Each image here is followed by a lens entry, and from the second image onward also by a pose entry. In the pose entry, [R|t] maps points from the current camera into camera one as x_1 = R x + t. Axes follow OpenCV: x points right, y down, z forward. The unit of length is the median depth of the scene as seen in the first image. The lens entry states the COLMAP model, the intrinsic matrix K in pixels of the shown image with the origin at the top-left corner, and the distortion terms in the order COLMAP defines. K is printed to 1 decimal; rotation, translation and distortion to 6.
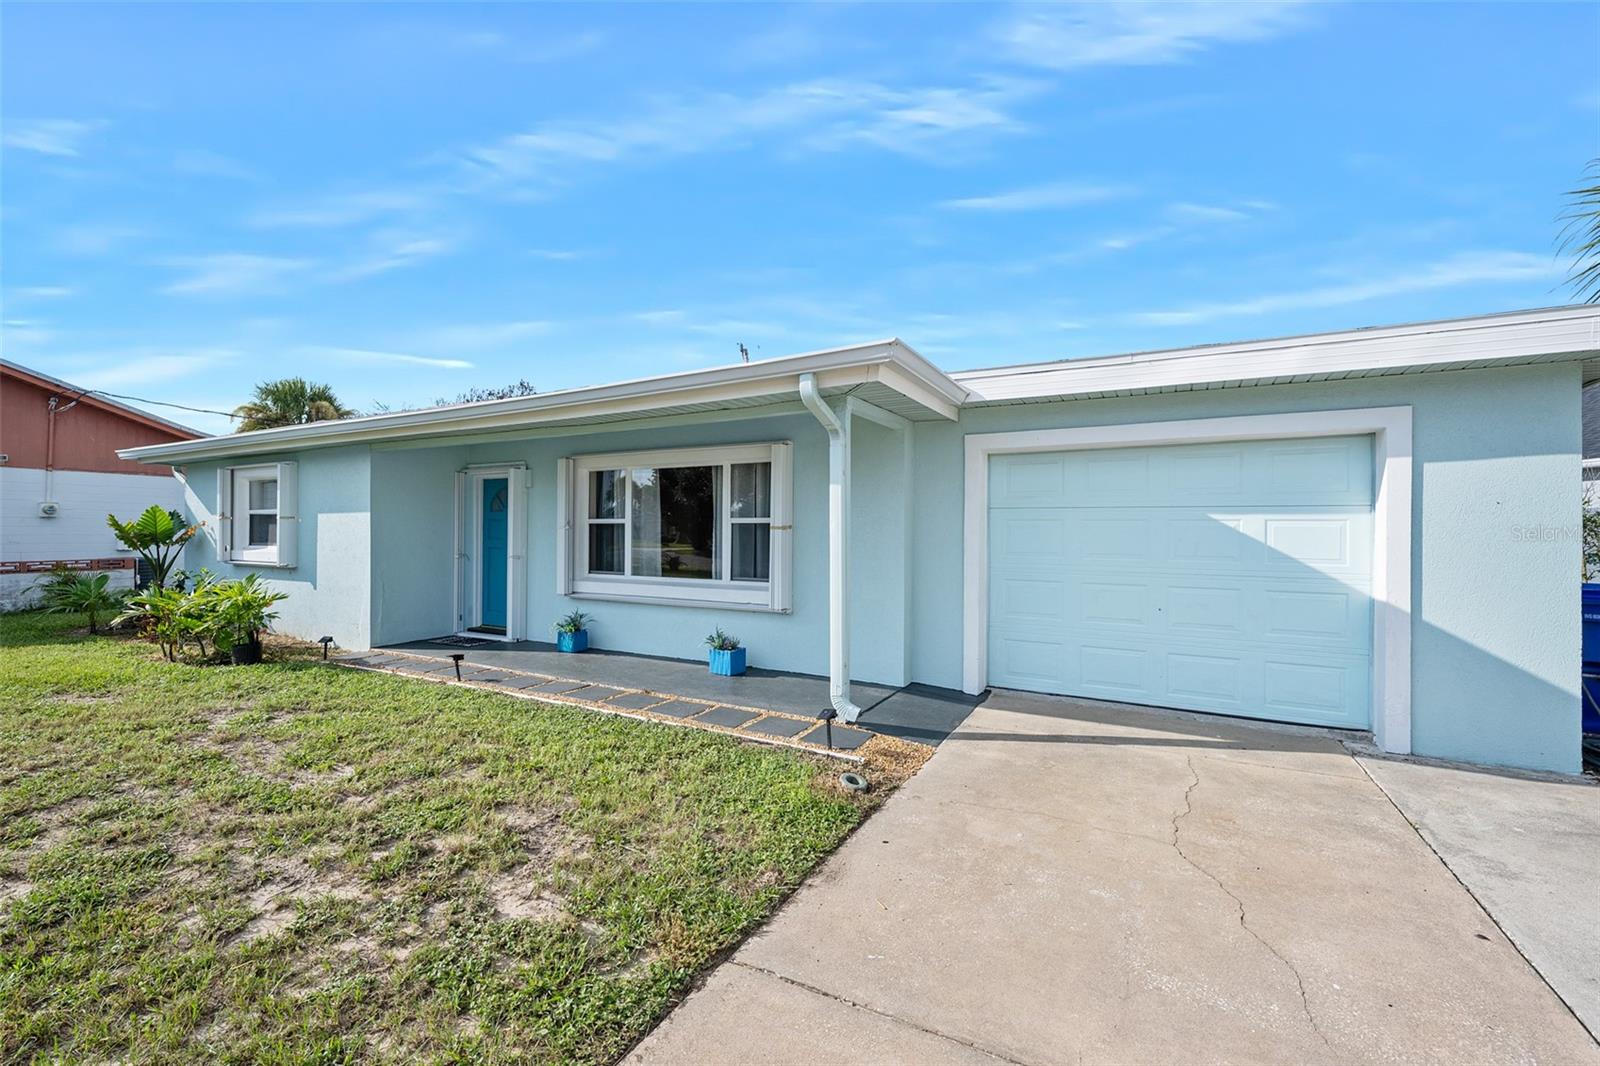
lens RADIAL K [[644.8, 0, 800.0], [0, 644.8, 533.0], [0, 0, 1]] dist [0.001909, 0.000097]
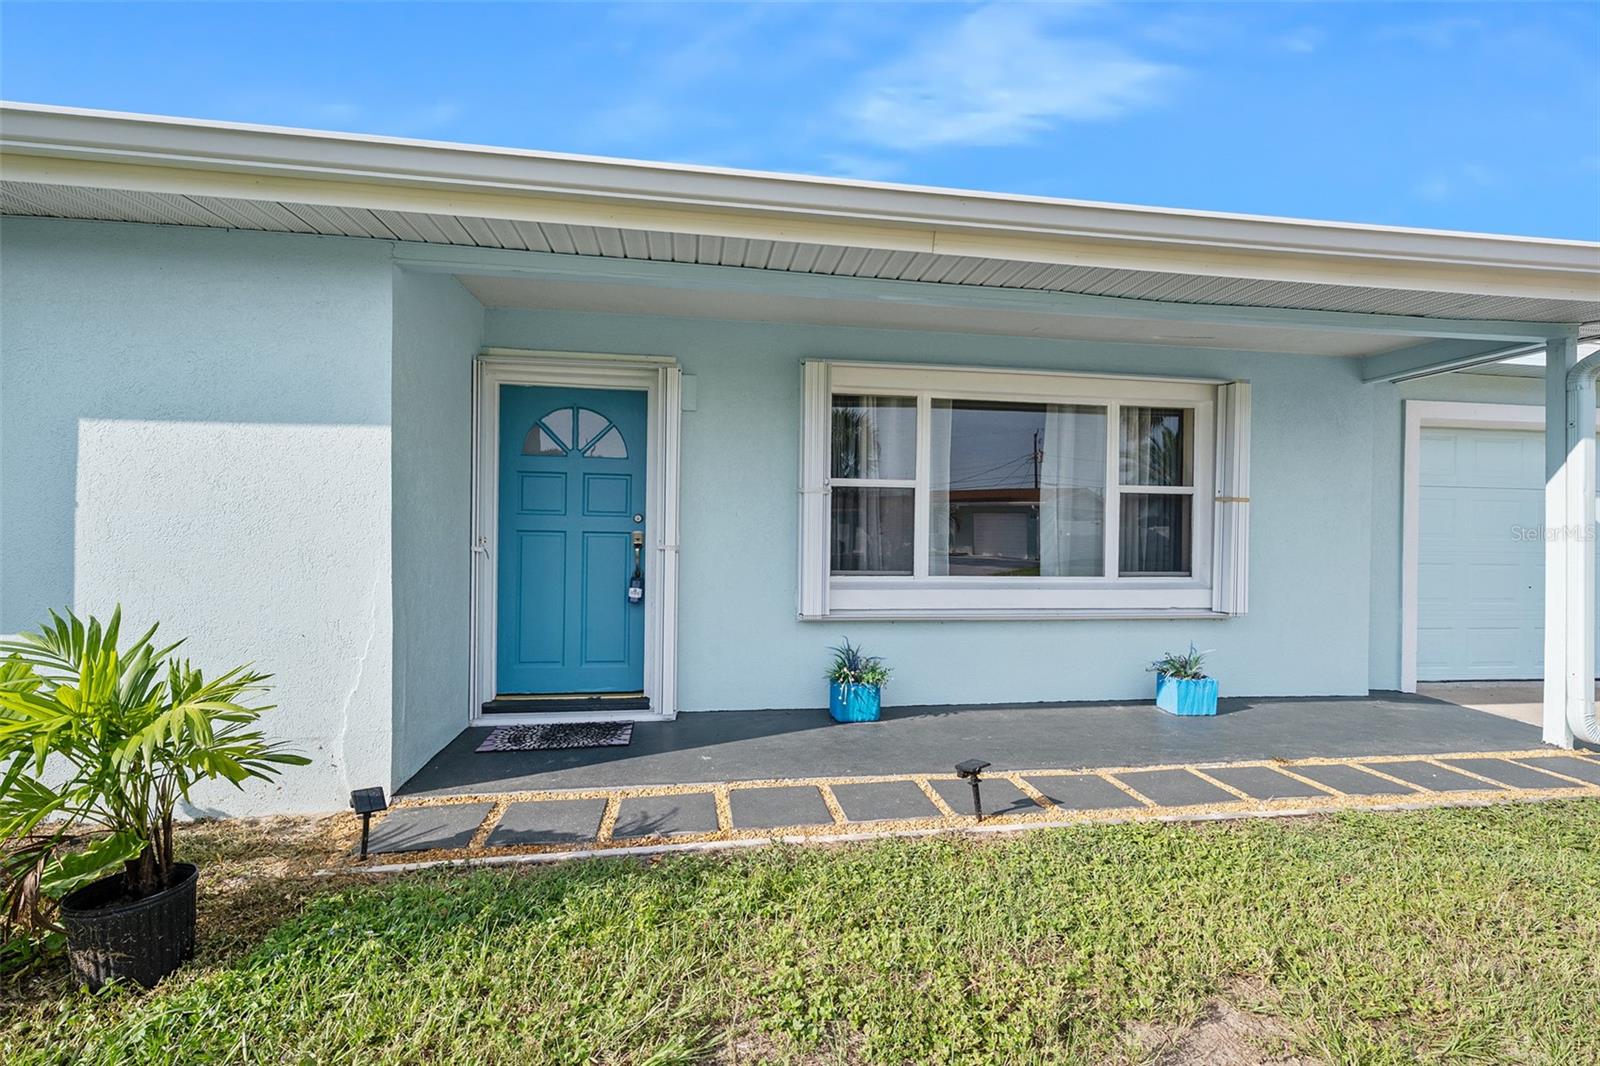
lens RADIAL K [[682.4, 0, 800.0], [0, 682.4, 533.0], [0, 0, 1]] dist [-0.001232, -0.000121]
pose [[0.802127, 0.001251, 0.597153, -0.730917], [-0.010198, 0.999881, 0.011603, 0.020402], [-0.597067, -0.015397, 0.802044, 0.563468]]
